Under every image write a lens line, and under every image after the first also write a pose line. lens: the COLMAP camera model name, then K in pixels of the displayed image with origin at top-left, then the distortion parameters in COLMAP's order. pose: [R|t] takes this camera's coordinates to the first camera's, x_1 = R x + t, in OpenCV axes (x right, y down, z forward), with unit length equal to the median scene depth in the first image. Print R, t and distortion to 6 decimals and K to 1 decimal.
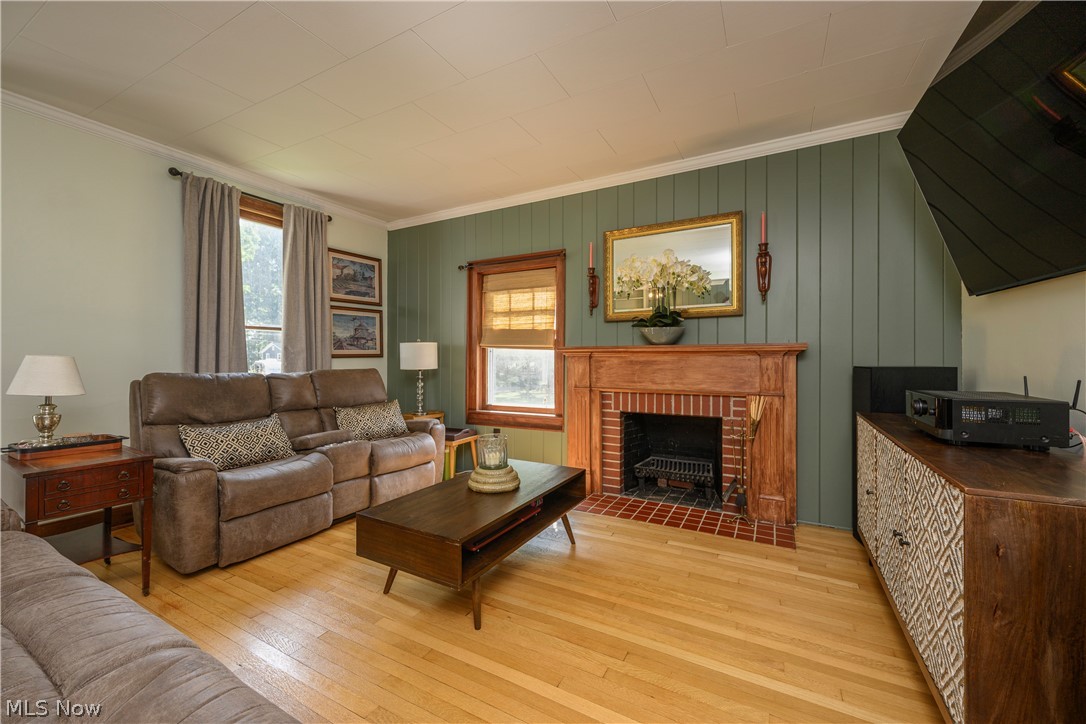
lens RADIAL K [[431.7, 0, 542.3], [0, 431.7, 360.2], [0, 0, 1]] dist [0.001622, -0.000101]
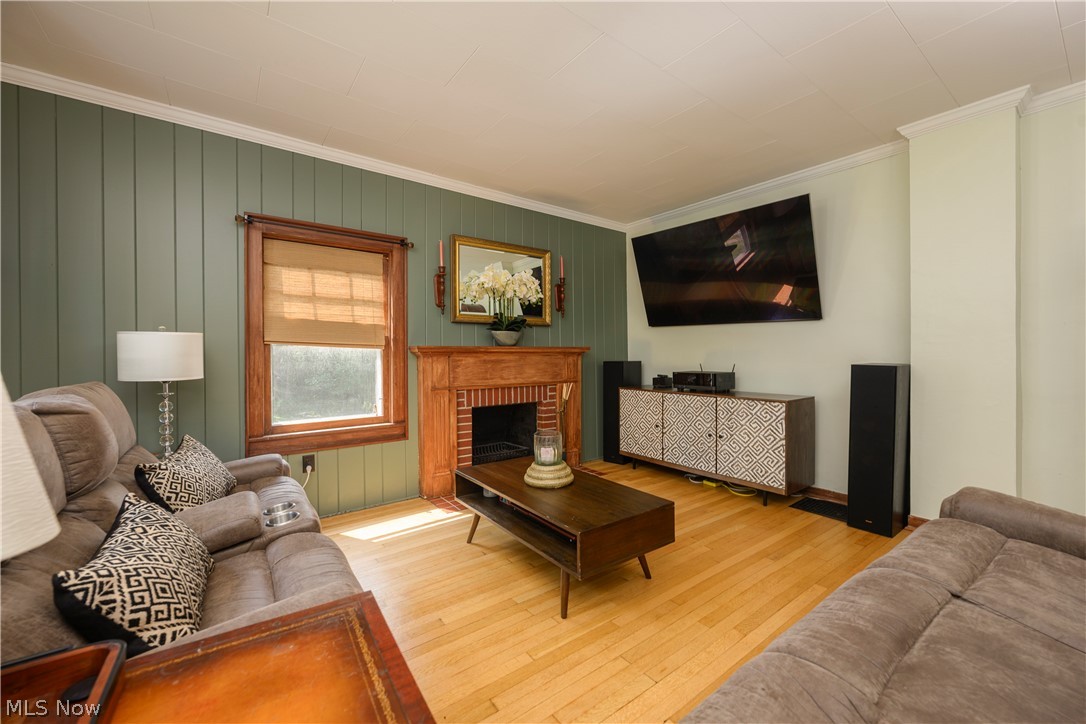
lens RADIAL K [[431.7, 0, 541.7], [0, 431.7, 358.4], [0, 0, 1]] dist [0.001622, -0.000101]
pose [[0.411327, -0.008069, 0.911452, -0.708763], [0.009189, 0.999947, 0.004706, -0.006348], [-0.911442, 0.006439, 0.411379, 0.393504]]
